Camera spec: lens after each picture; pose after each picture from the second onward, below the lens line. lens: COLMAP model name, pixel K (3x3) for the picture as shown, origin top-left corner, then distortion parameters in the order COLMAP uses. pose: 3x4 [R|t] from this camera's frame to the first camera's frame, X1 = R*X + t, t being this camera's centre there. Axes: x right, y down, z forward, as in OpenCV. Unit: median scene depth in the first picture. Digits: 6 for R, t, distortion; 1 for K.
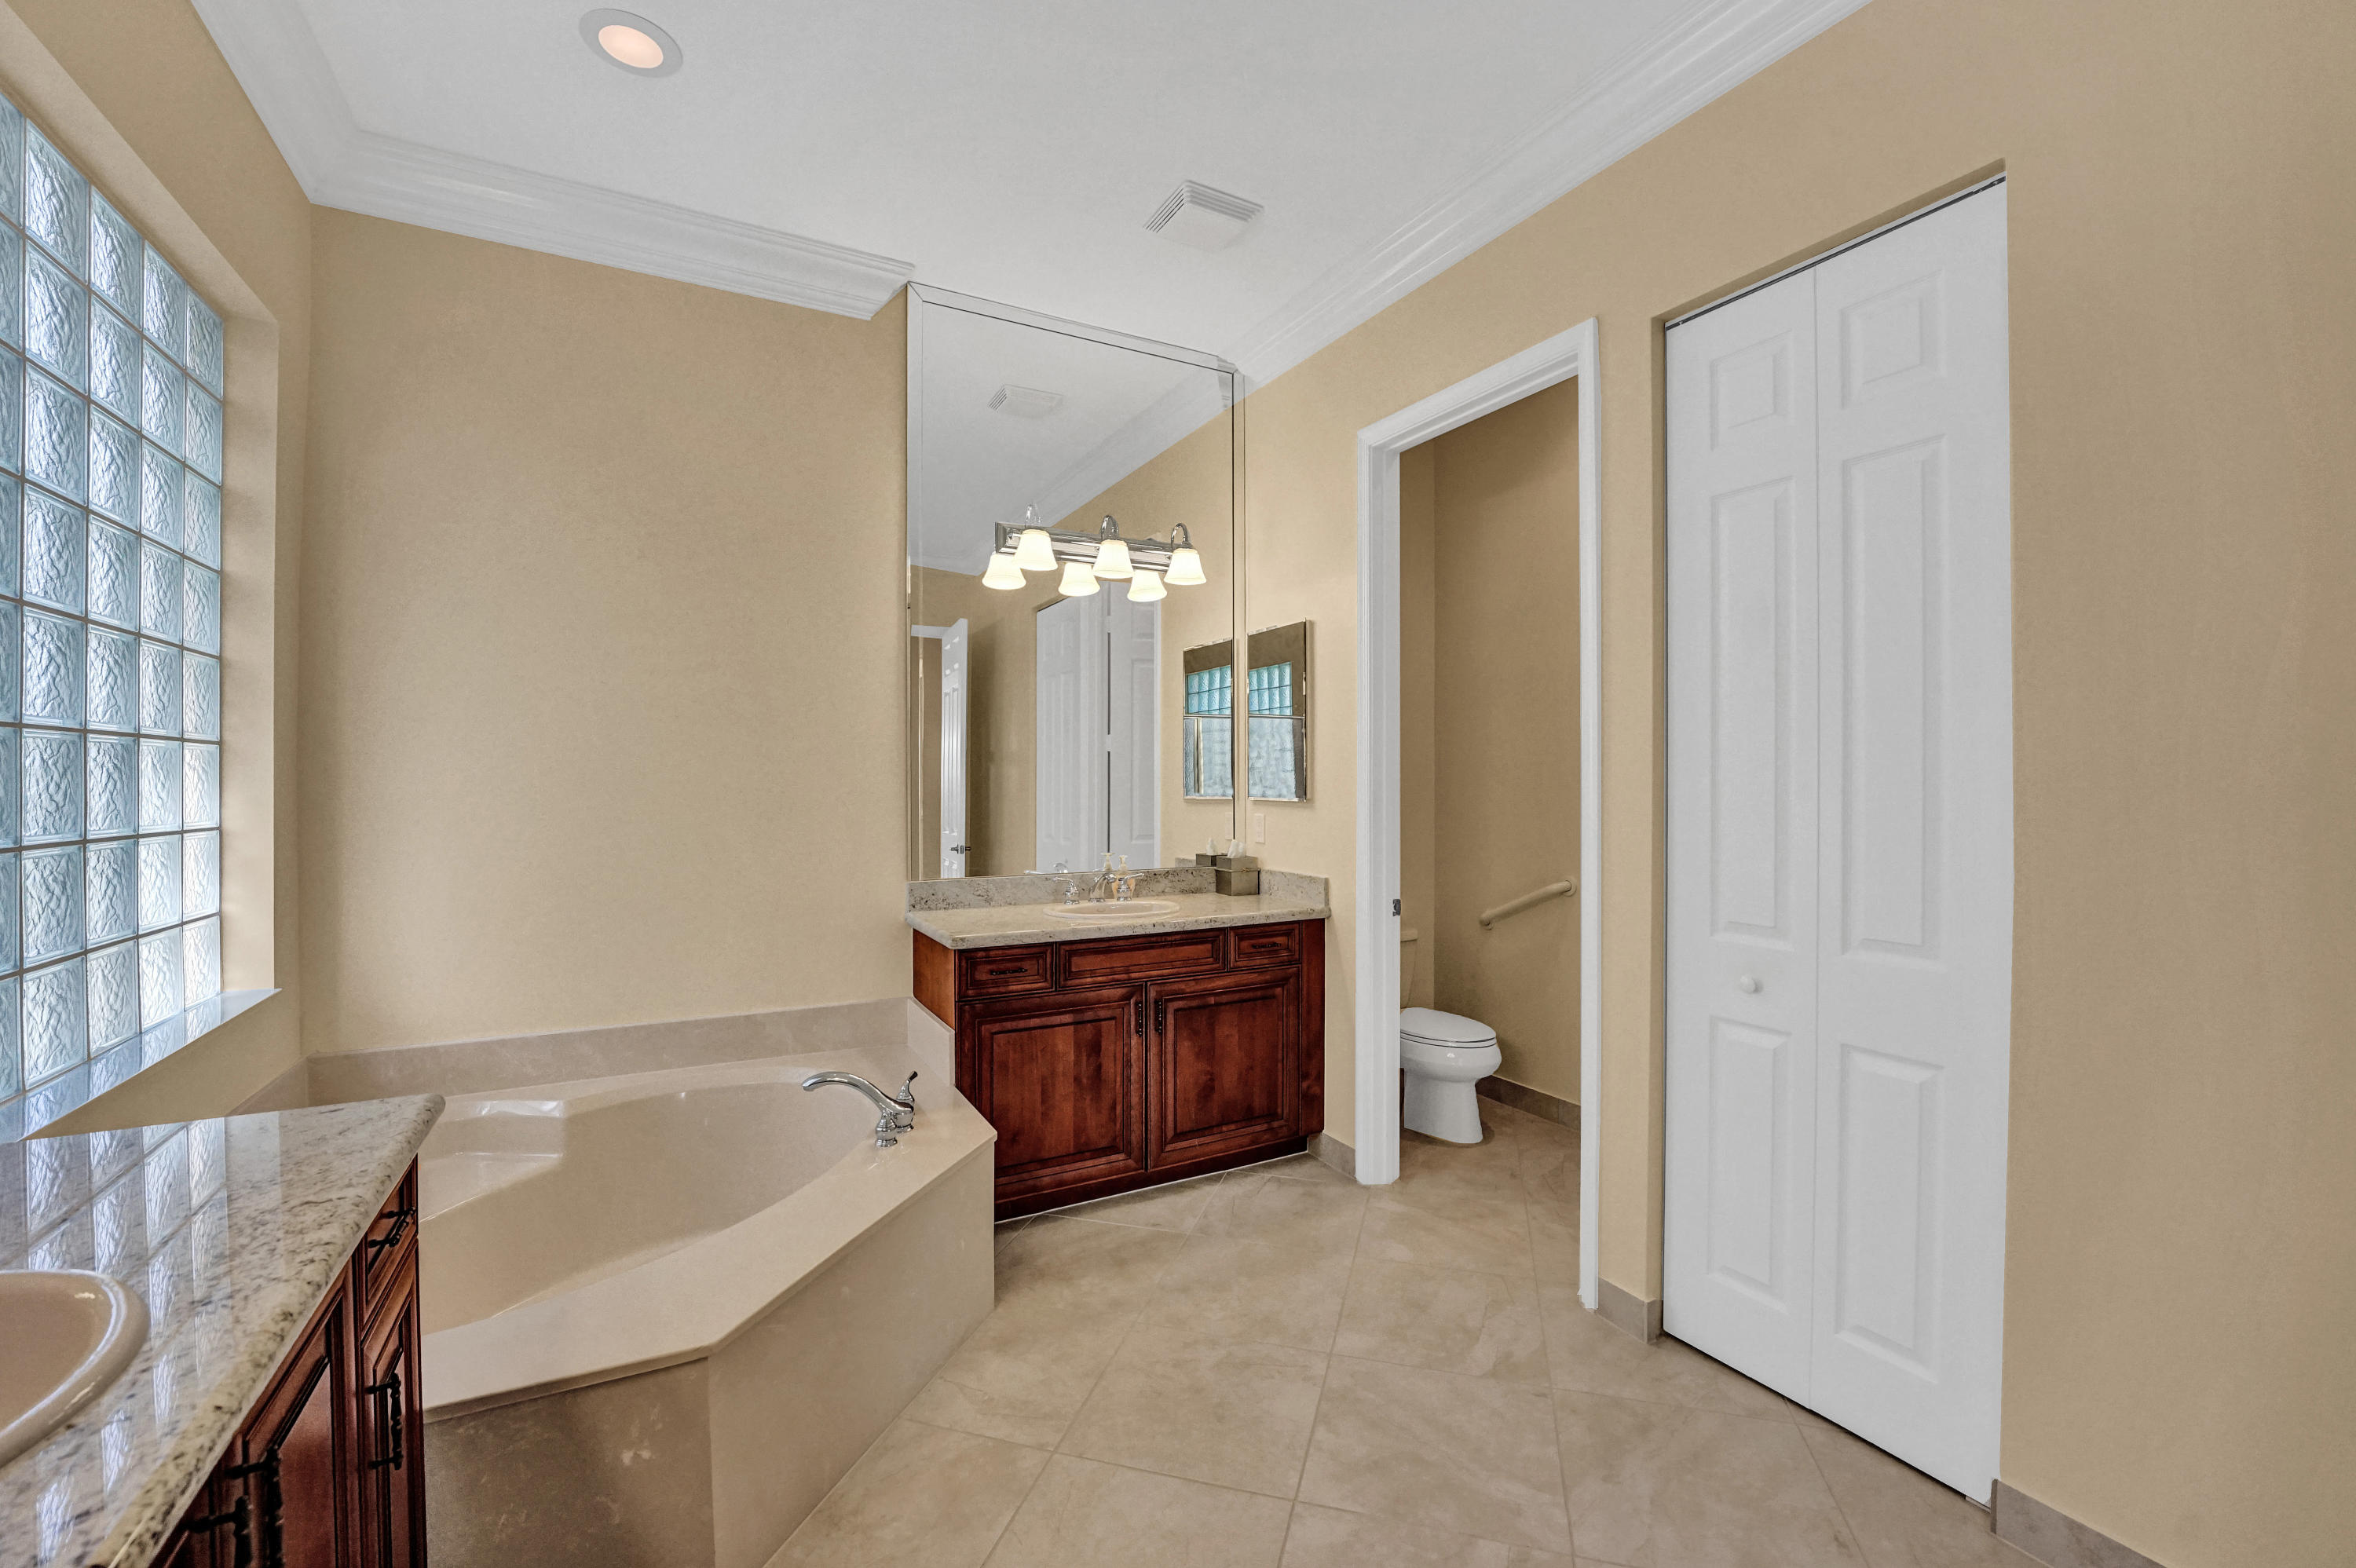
lens RADIAL K [[966.9, 0, 1186.1], [0, 966.9, 784.6], [0, 0, 1]] dist [-0.021798, -0.000353]
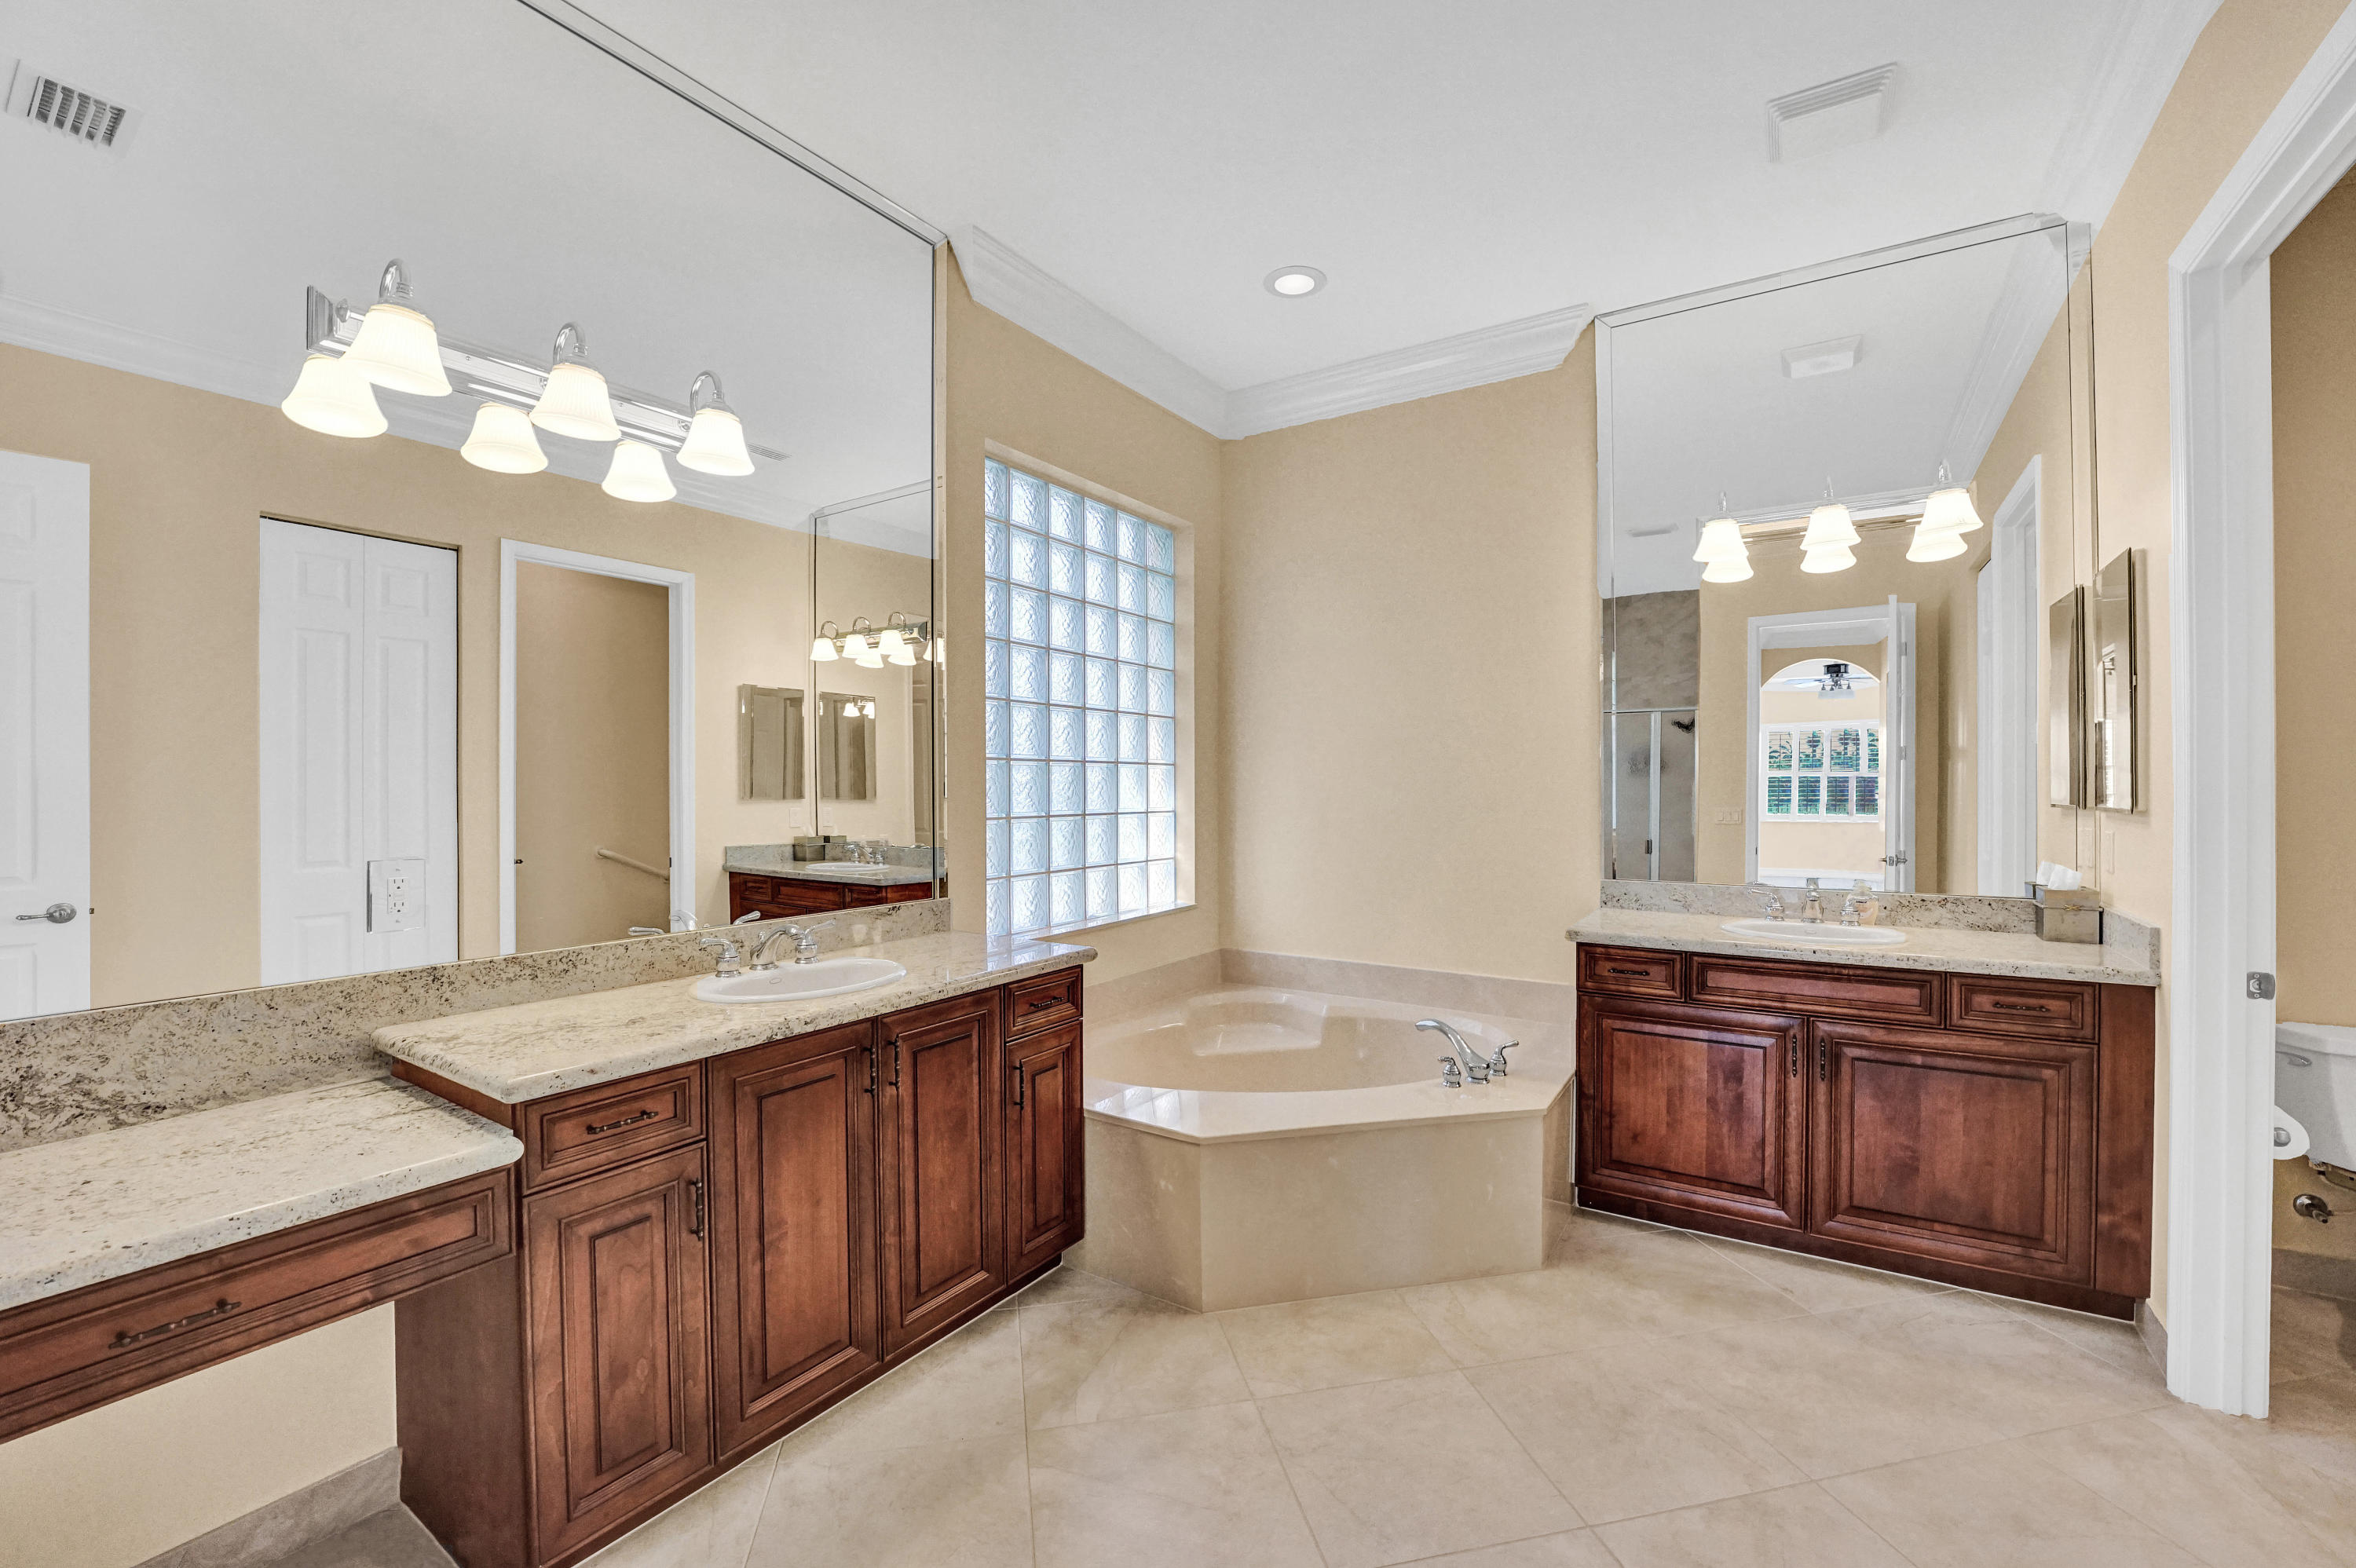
lens RADIAL K [[966.9, 0, 1213.7], [0, 966.9, 792.8], [0, 0, 1]] dist [-0.021798, -0.000353]
pose [[0.482769, 0.006260, -0.875725, 0.459654], [-0.002496, 0.999980, 0.005773, 0.000058], [0.875744, -0.000601, 0.482775, 0.118590]]
